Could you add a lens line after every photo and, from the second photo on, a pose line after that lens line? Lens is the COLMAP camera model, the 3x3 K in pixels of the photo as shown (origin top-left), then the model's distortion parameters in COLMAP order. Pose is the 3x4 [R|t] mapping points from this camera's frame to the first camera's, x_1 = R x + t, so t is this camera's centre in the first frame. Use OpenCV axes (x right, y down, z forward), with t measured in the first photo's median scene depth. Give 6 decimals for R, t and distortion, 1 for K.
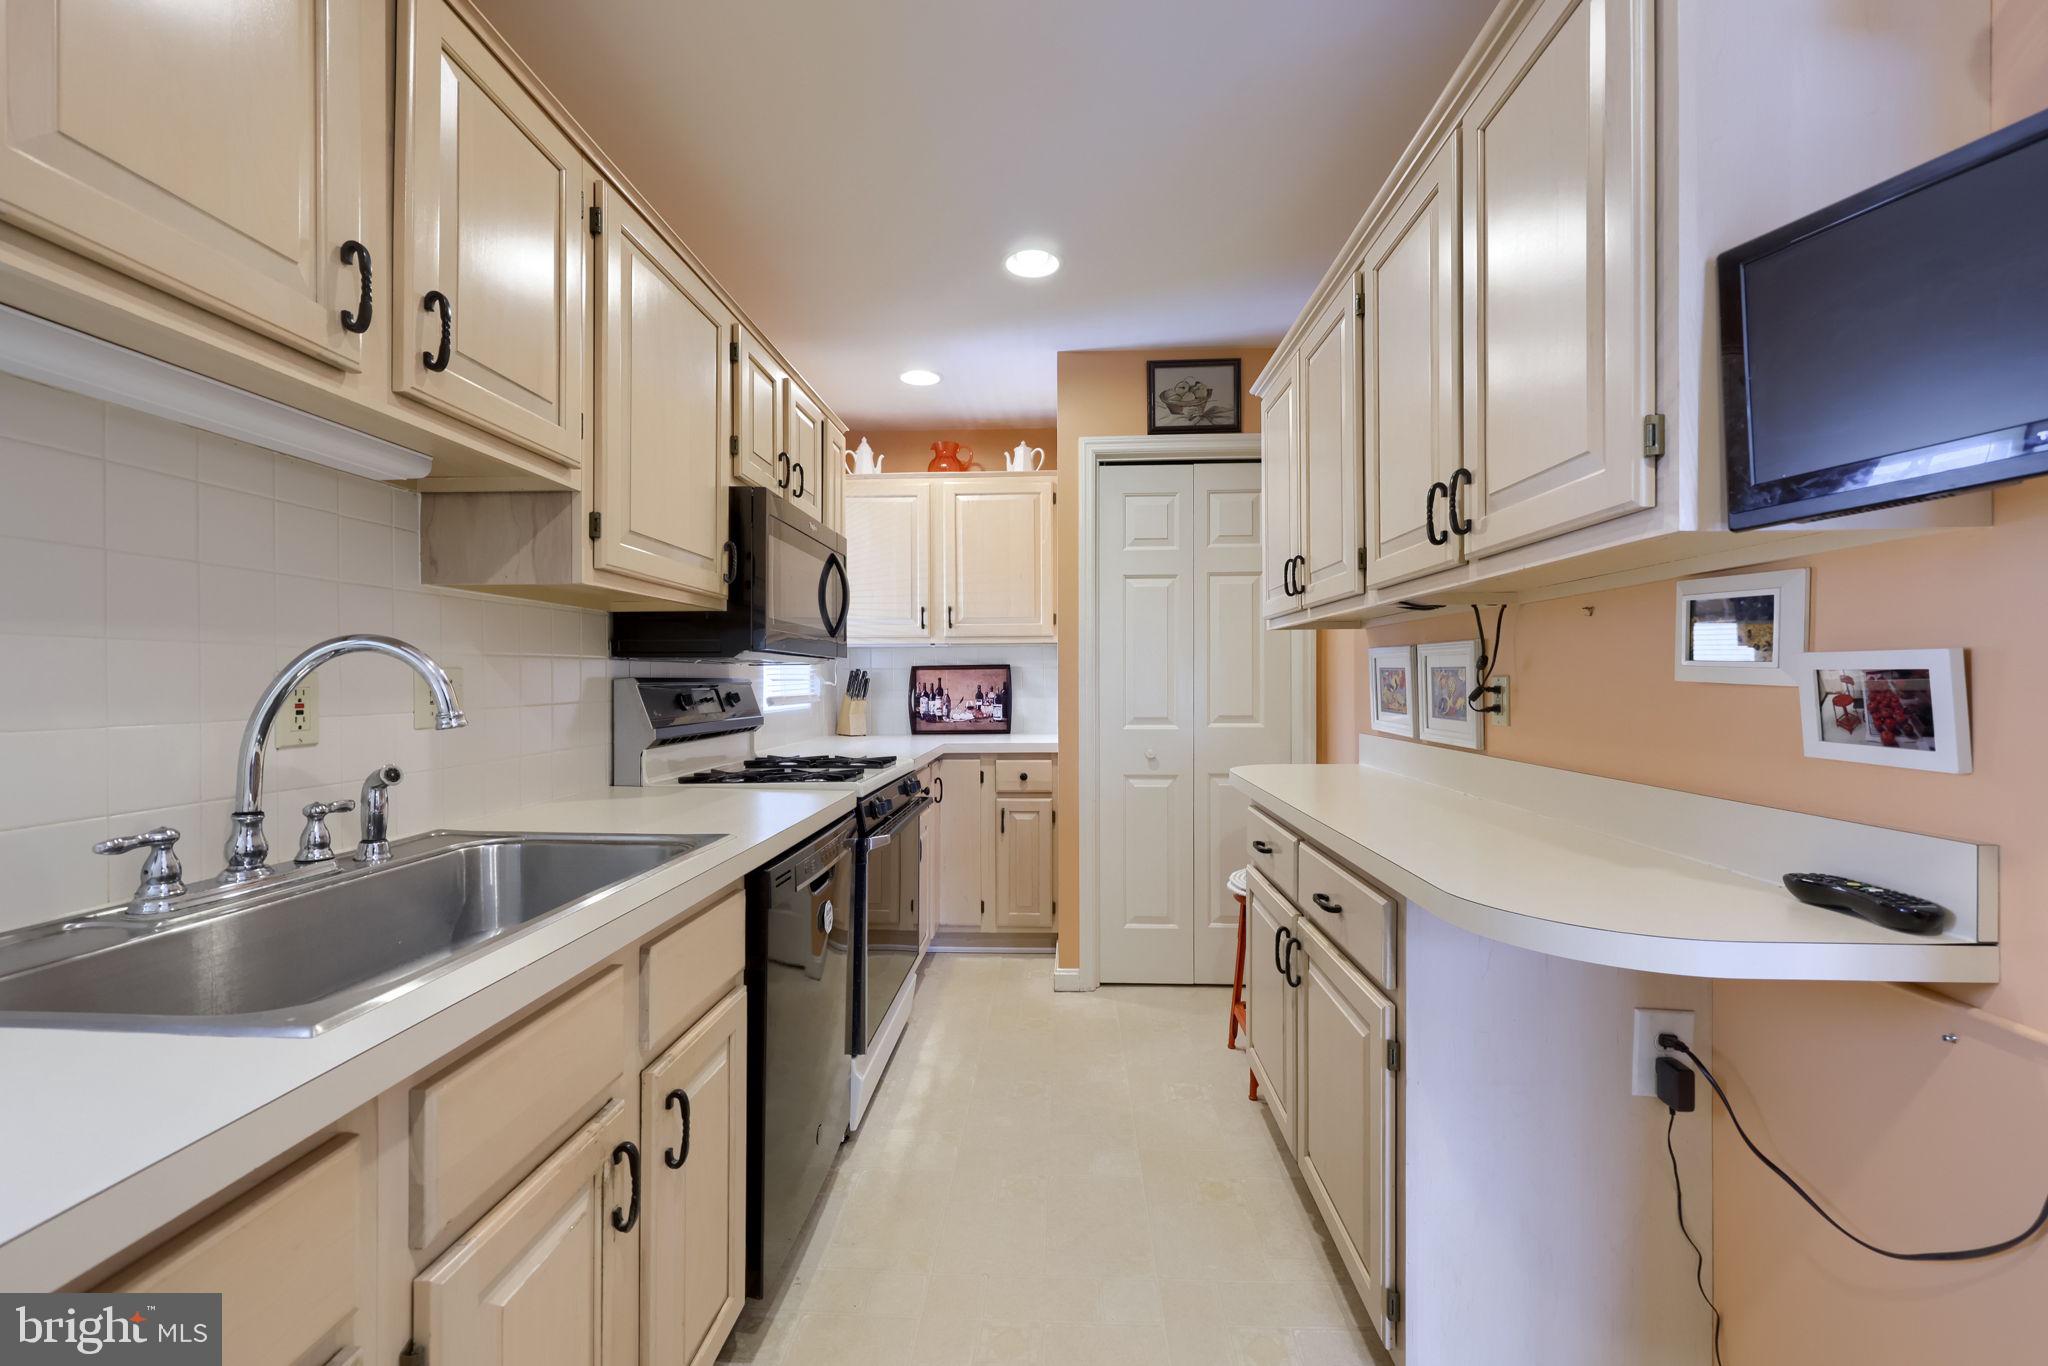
lens RADIAL K [[812.8, 0, 1002.6], [0, 812.8, 681.3], [0, 0, 1]] dist [0.005974, 0.000004]
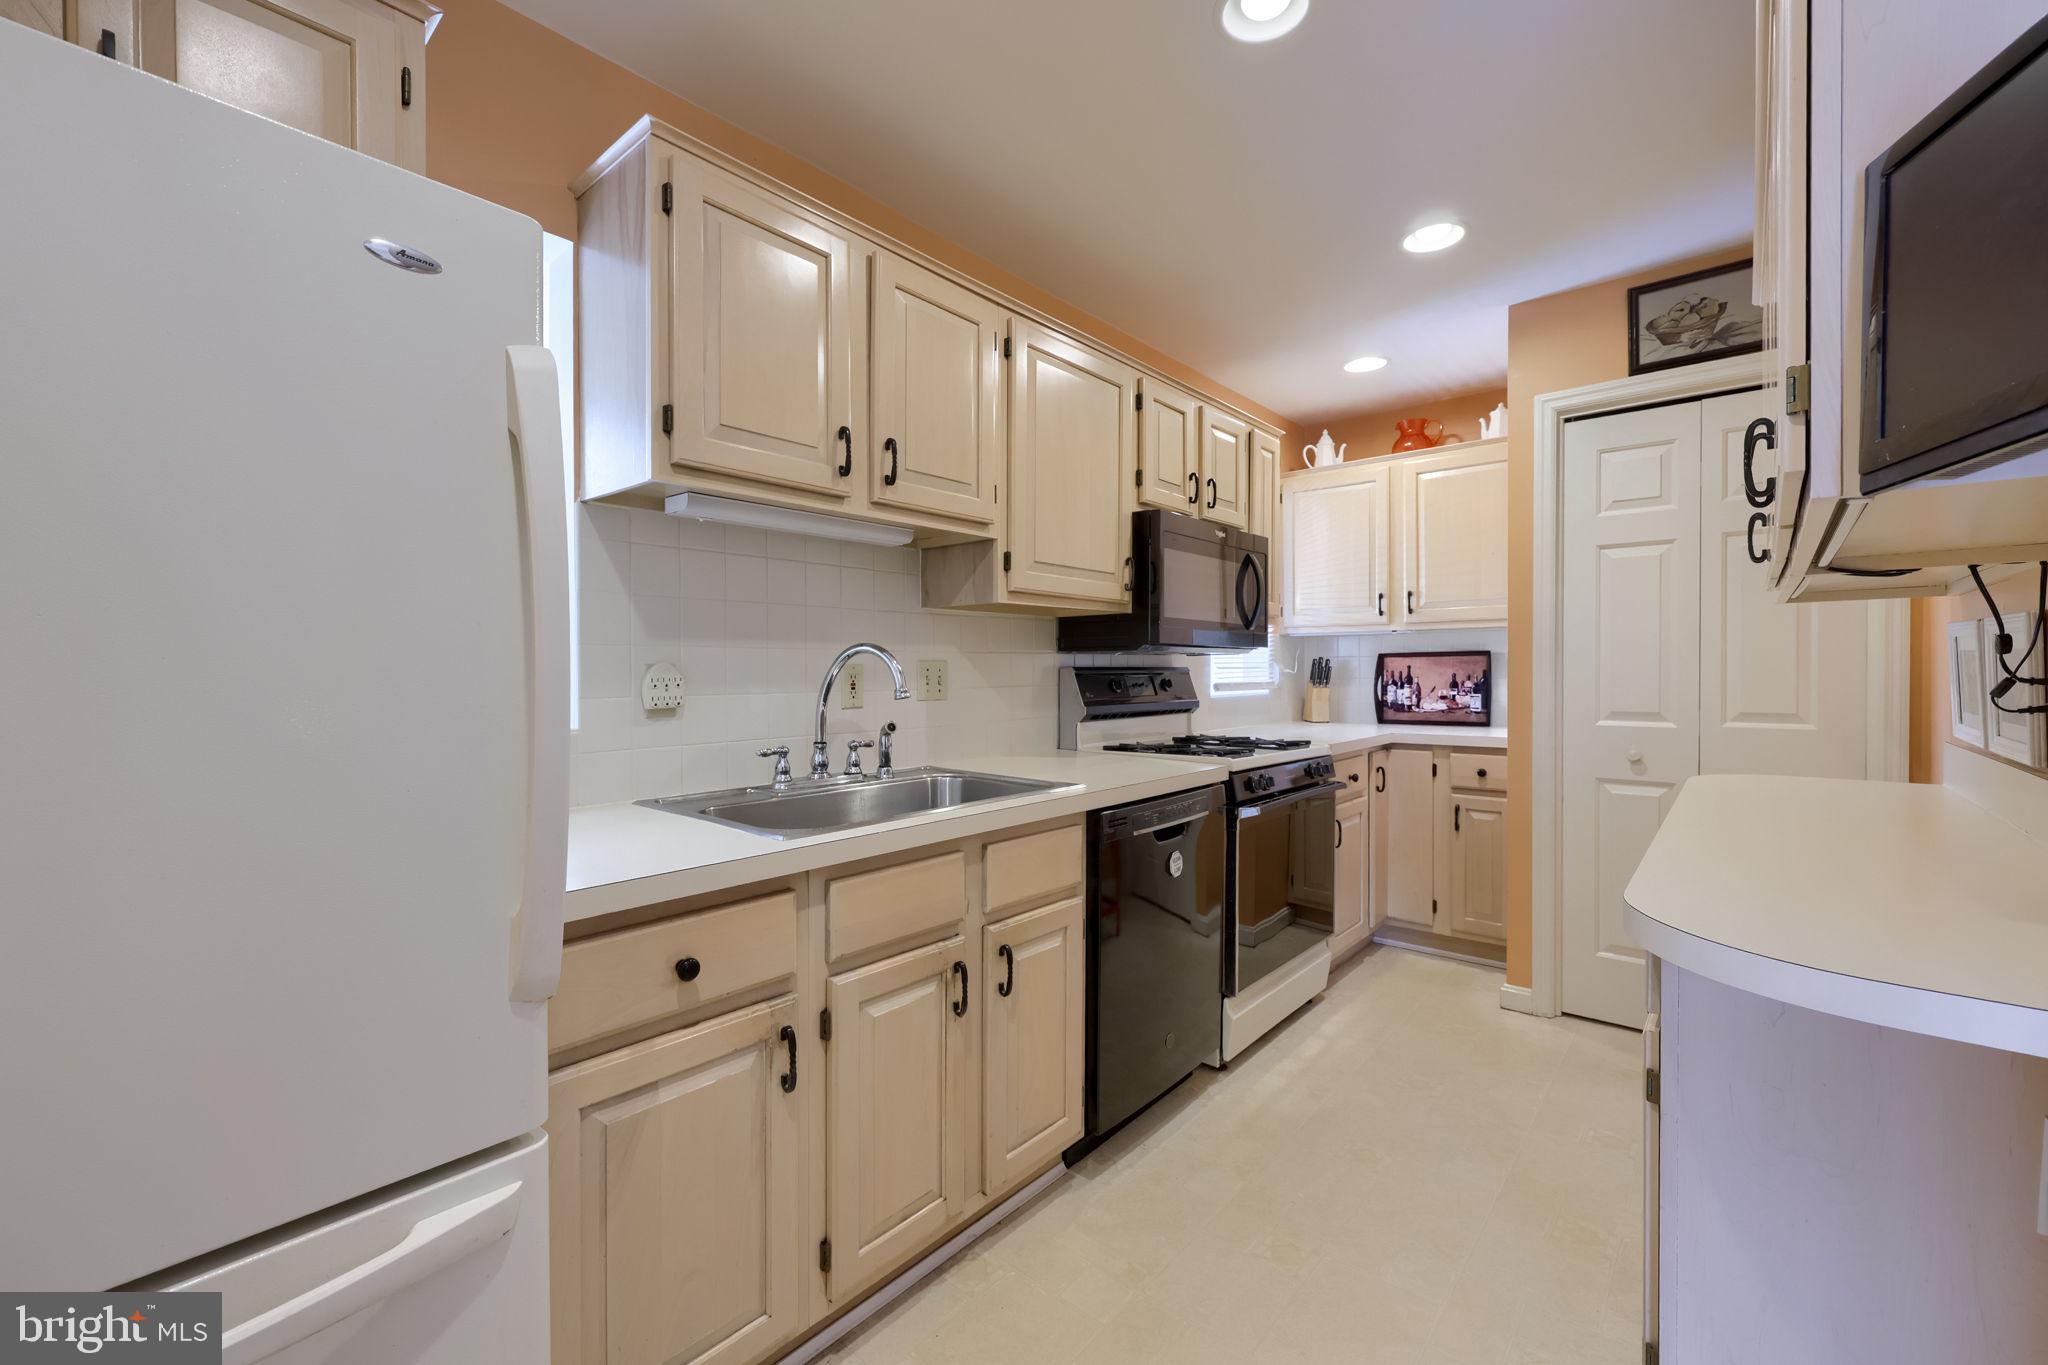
lens RADIAL K [[812.8, 0, 1012.8], [0, 812.8, 672.1], [0, 0, 1]] dist [0.005974, 0.000004]
pose [[0.787052, 0.001826, -0.616884, 0.254252], [0.000968, 0.999991, 0.004195, -0.001601], [0.616886, -0.003899, 0.787043, -0.077022]]
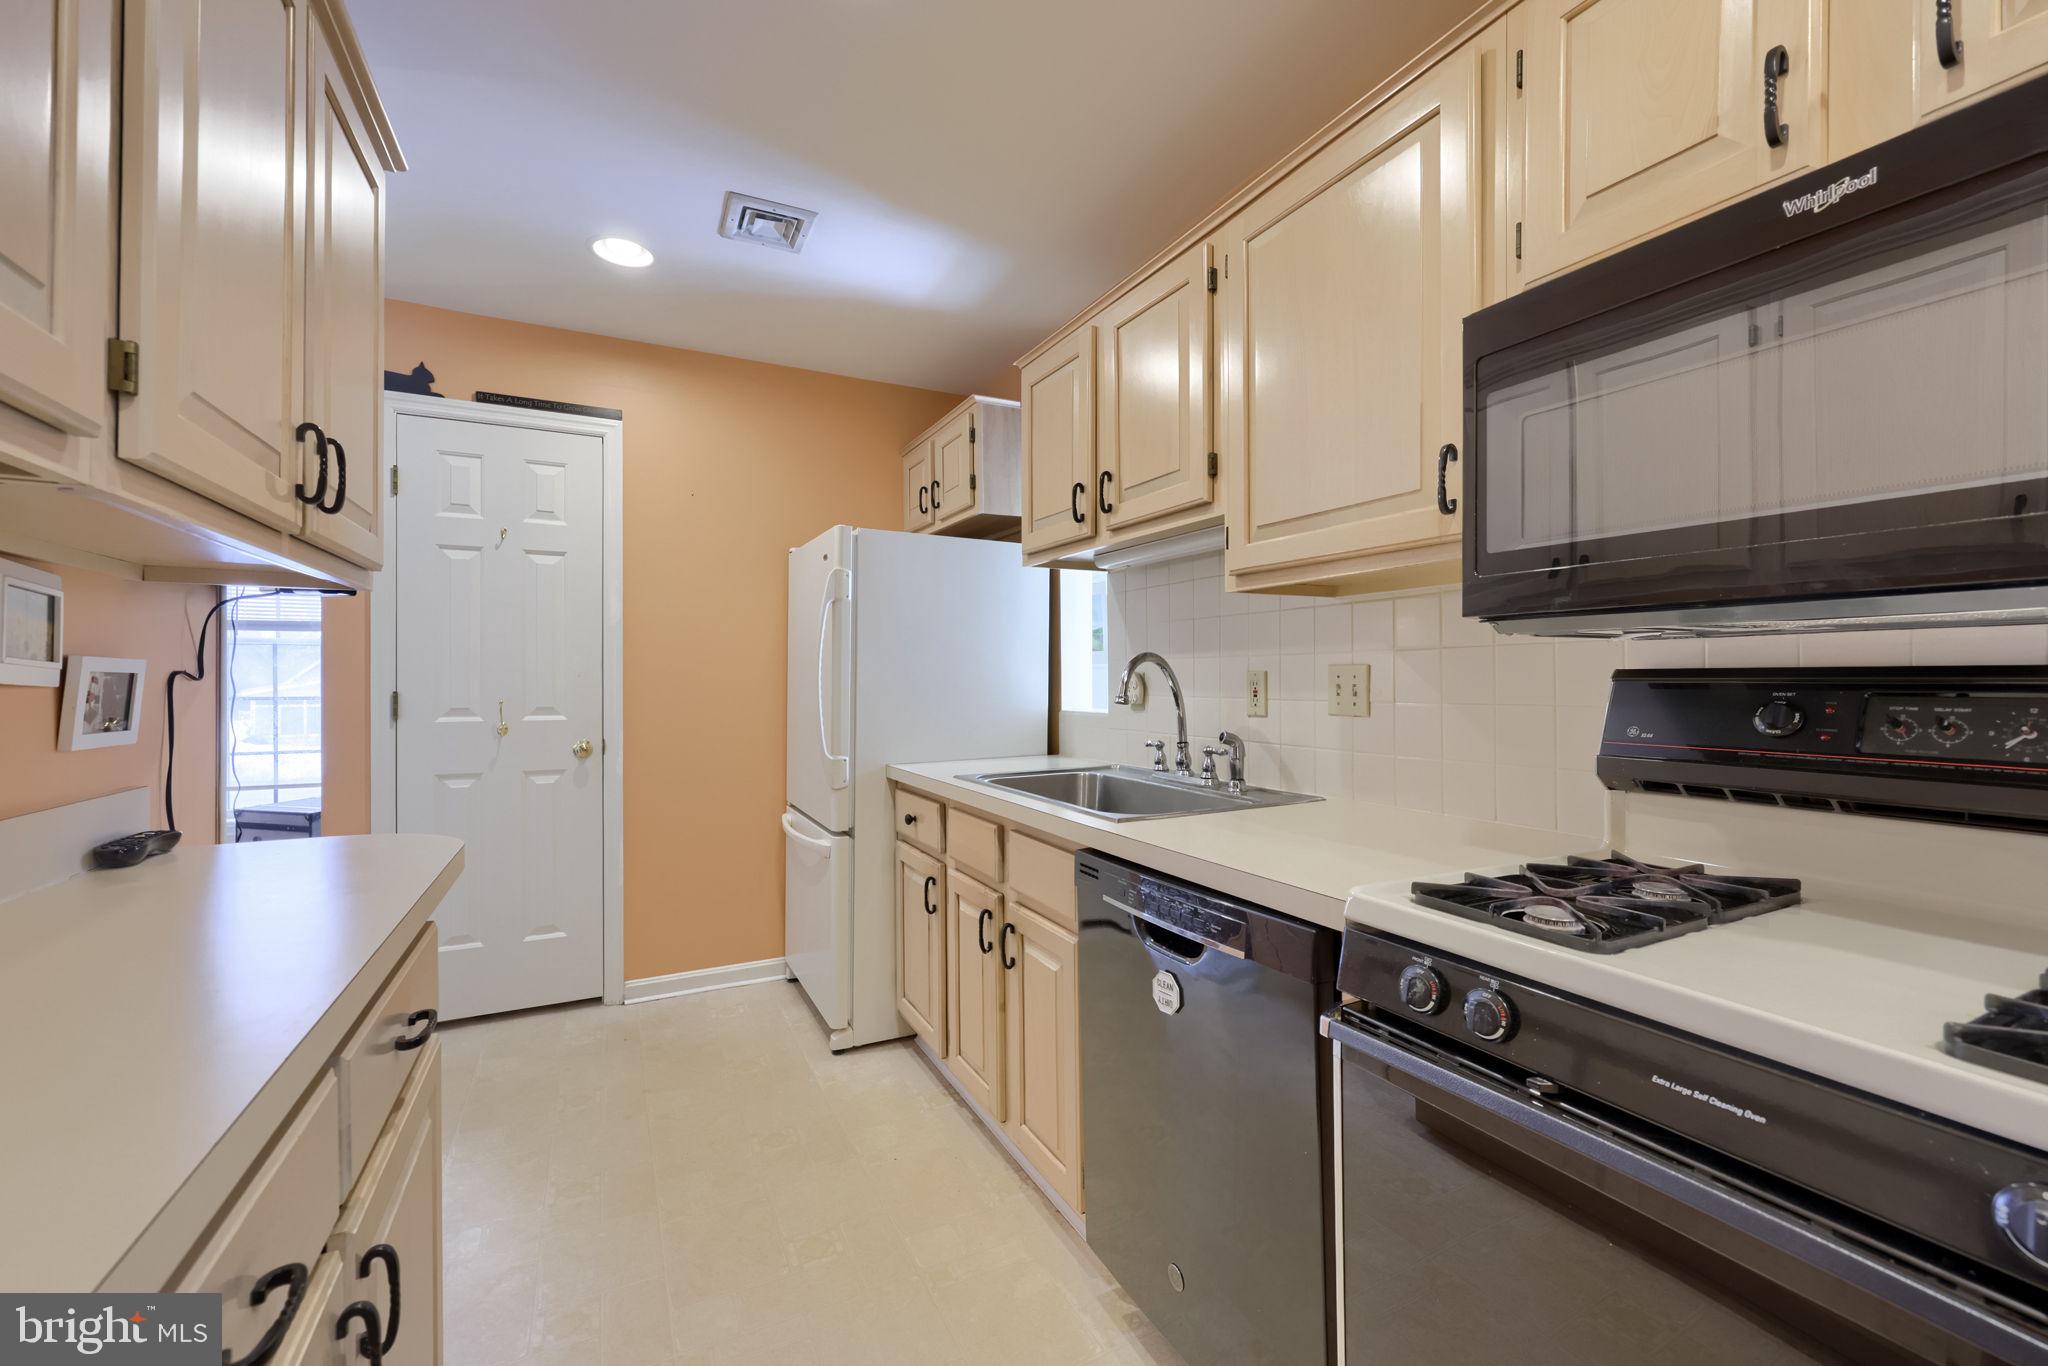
lens RADIAL K [[812.8, 0, 1017.3], [0, 812.8, 680.3], [0, 0, 1]] dist [0.005974, 0.000004]
pose [[-0.874791, 0.000712, -0.484501, 0.194984], [0.000019, 0.999999, 0.001436, 0.002485], [0.484501, 0.001247, -0.874790, 1.220142]]
